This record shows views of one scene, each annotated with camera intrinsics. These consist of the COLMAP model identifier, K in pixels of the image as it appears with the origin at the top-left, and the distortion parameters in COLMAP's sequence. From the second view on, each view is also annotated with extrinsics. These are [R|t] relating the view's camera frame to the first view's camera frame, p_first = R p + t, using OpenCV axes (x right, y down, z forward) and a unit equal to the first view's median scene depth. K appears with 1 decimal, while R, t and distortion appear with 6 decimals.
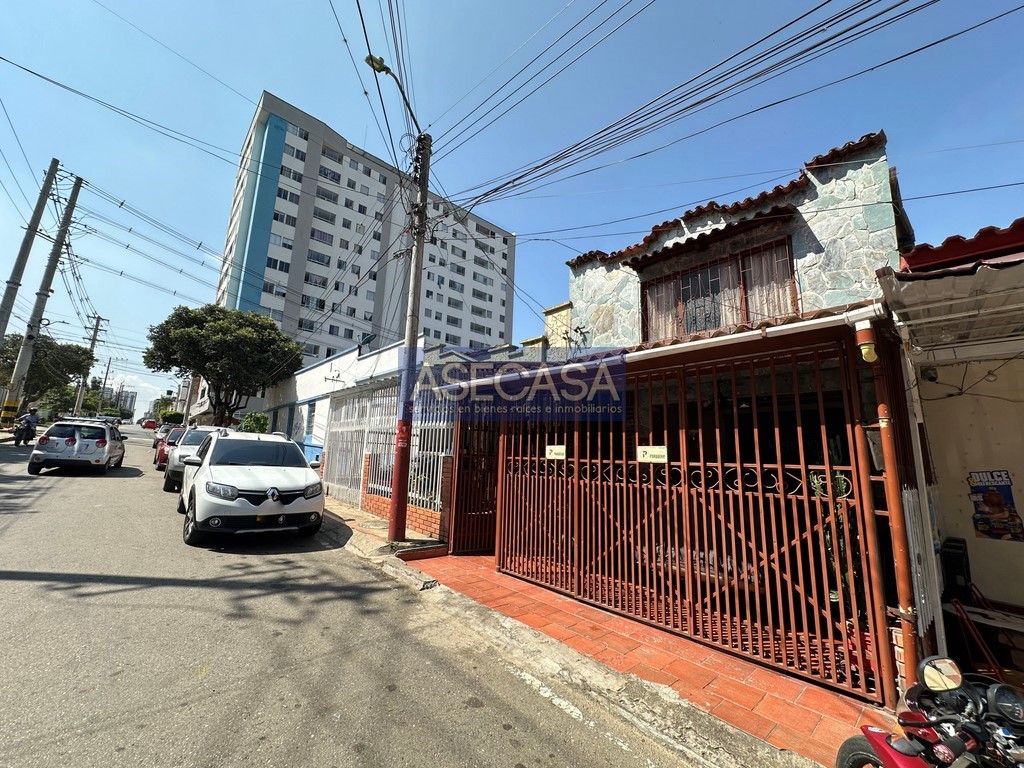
lens RADIAL K [[408.9, 0, 512.0], [0, 408.9, 384.0], [0, 0, 1]] dist [0.000645, 0.000075]
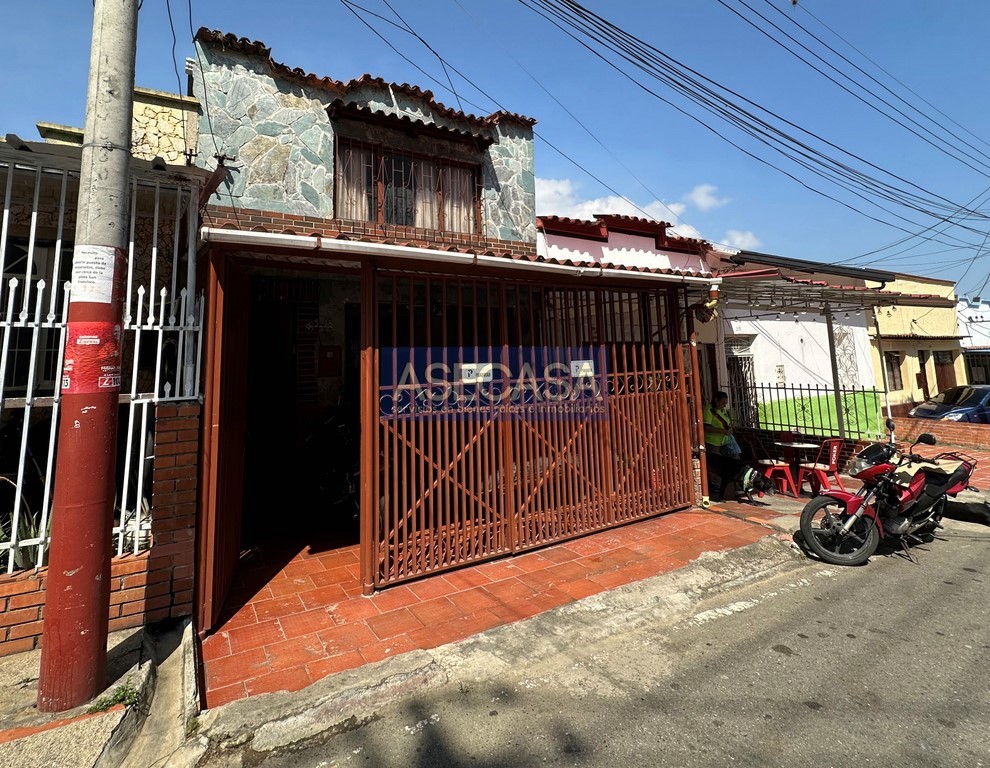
lens RADIAL K [[485.2, 0, 494.6], [0, 485.2, 298.8], [0, 0, 1]] dist [-0.001291, -0.000956]
pose [[0.208367, 0.082027, 0.974605, -0.769232], [-0.140016, 0.988715, -0.053280, 0.083516], [-0.967977, -0.125359, 0.217501, 0.845843]]
